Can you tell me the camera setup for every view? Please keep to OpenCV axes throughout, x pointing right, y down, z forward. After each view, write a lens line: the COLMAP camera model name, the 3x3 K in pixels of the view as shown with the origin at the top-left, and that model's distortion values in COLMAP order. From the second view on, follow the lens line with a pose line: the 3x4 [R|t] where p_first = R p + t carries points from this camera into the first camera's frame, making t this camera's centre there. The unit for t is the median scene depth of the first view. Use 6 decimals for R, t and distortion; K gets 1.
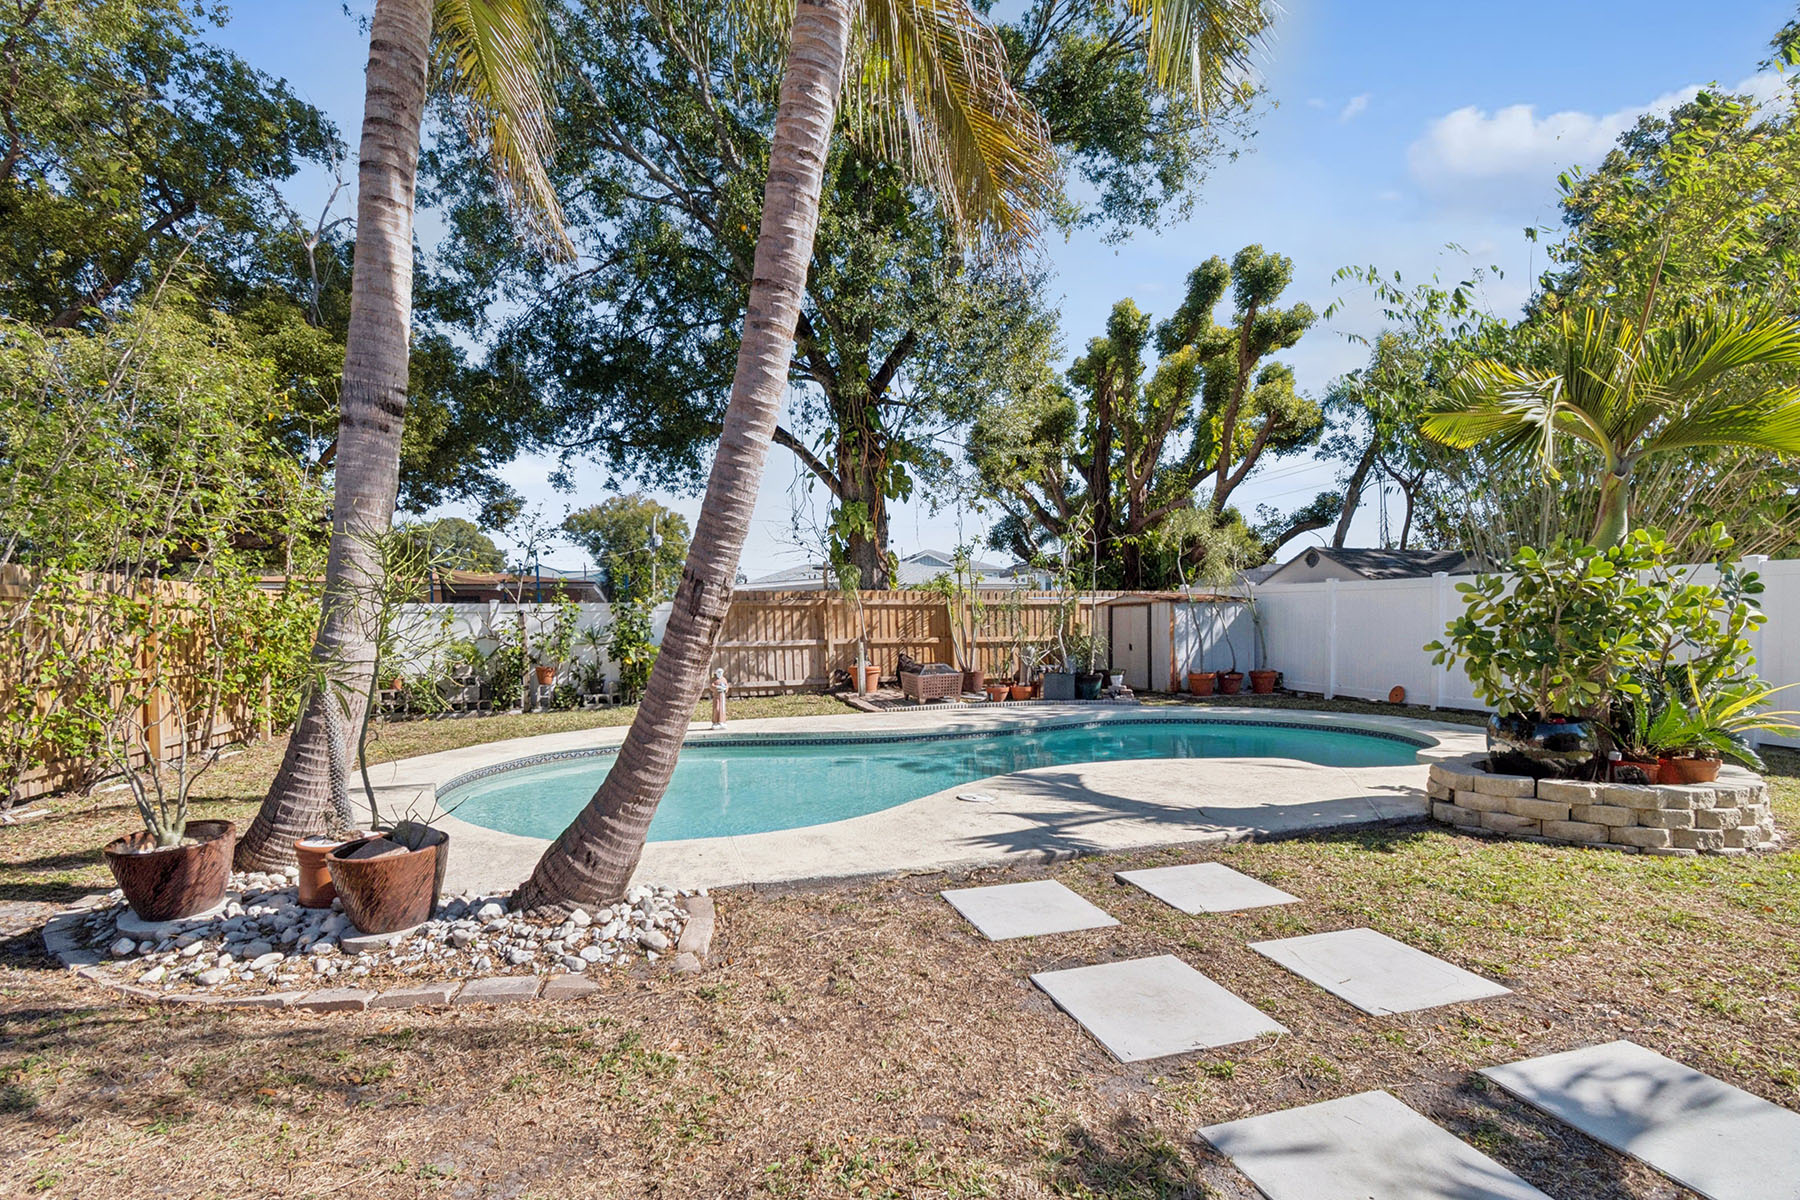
lens RADIAL K [[819.7, 0, 878.7], [0, 819.7, 667.0], [0, 0, 1]] dist [0.001624, -0.000143]
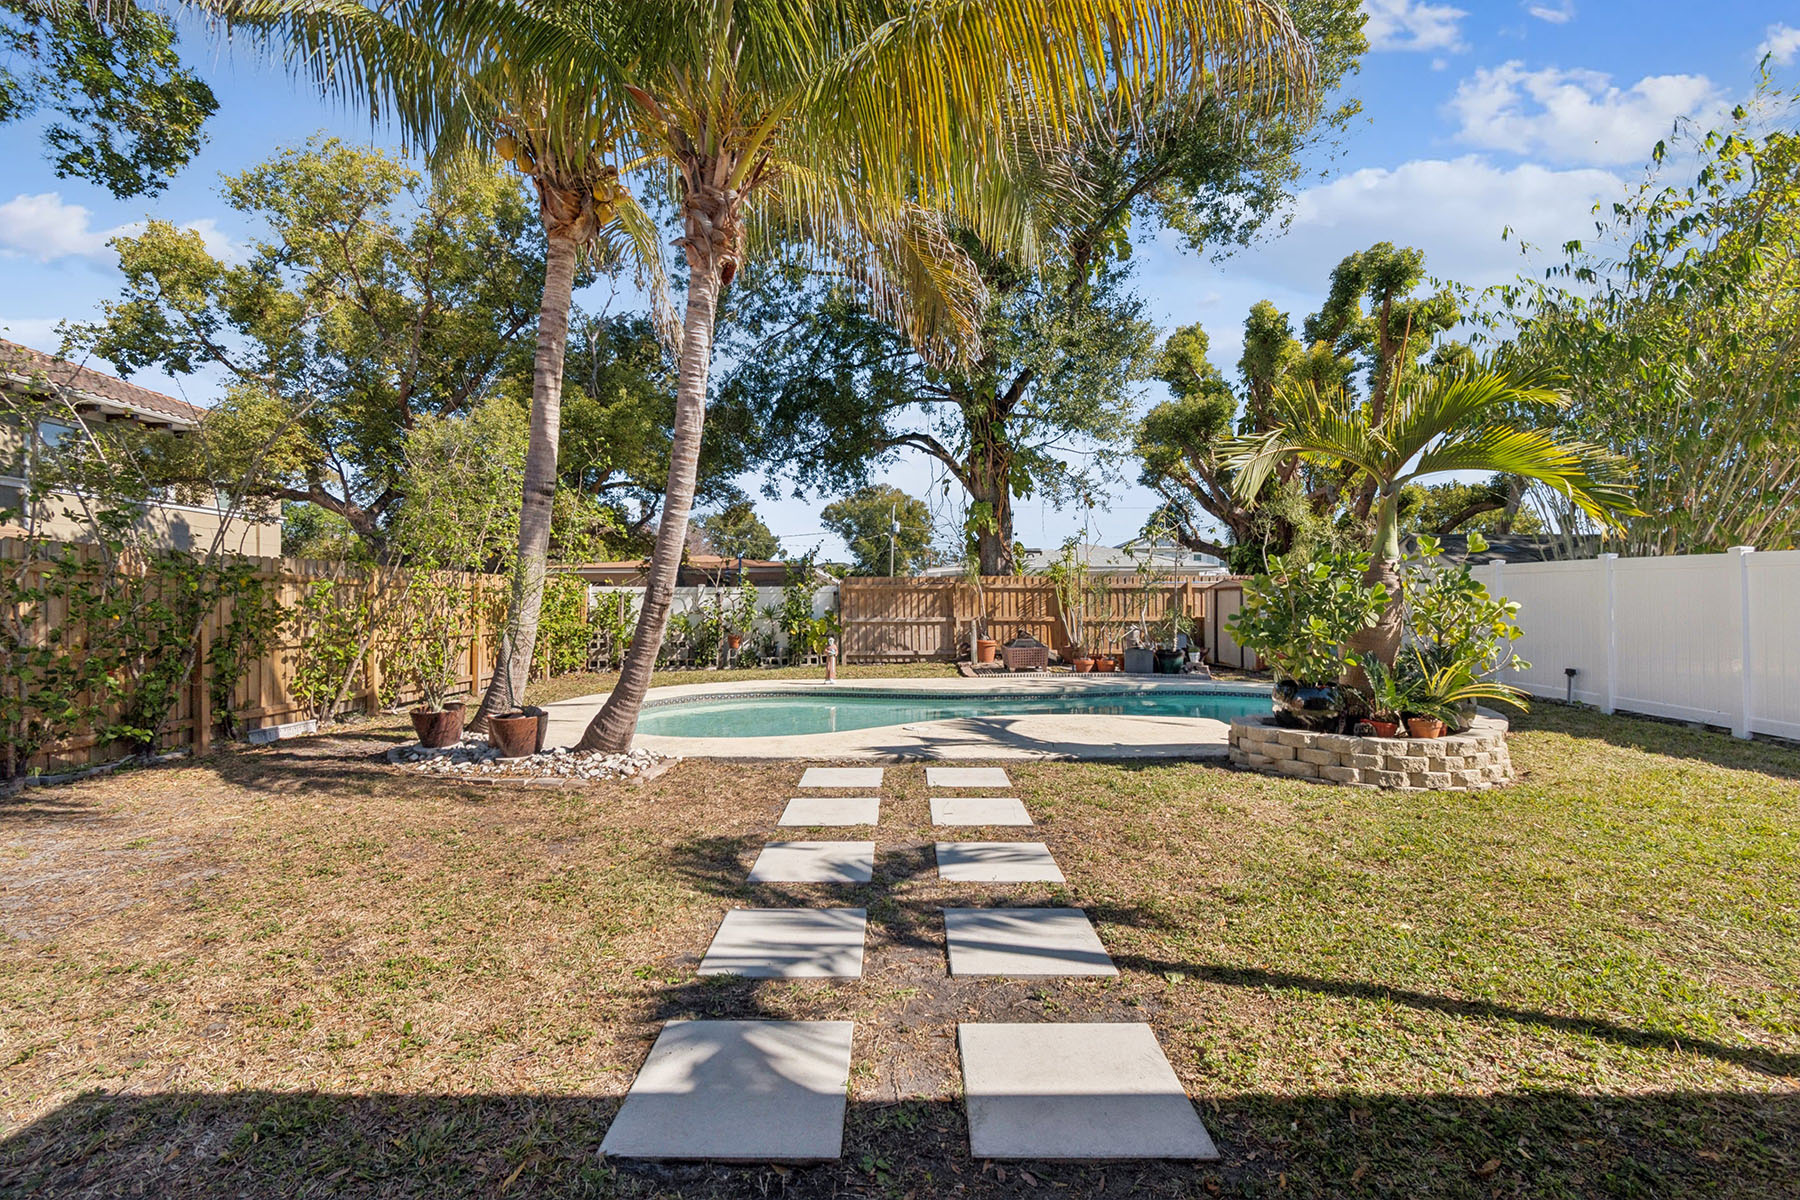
lens RADIAL K [[796.1, 0, 895.1], [0, 796.1, 610.7], [0, 0, 1]] dist [0.001997, -0.000003]
pose [[0.957307, 0.010769, -0.288872, 0.191160], [-0.022588, 0.999037, -0.037611, 0.002700], [0.288189, 0.042531, 0.956629, -0.139367]]
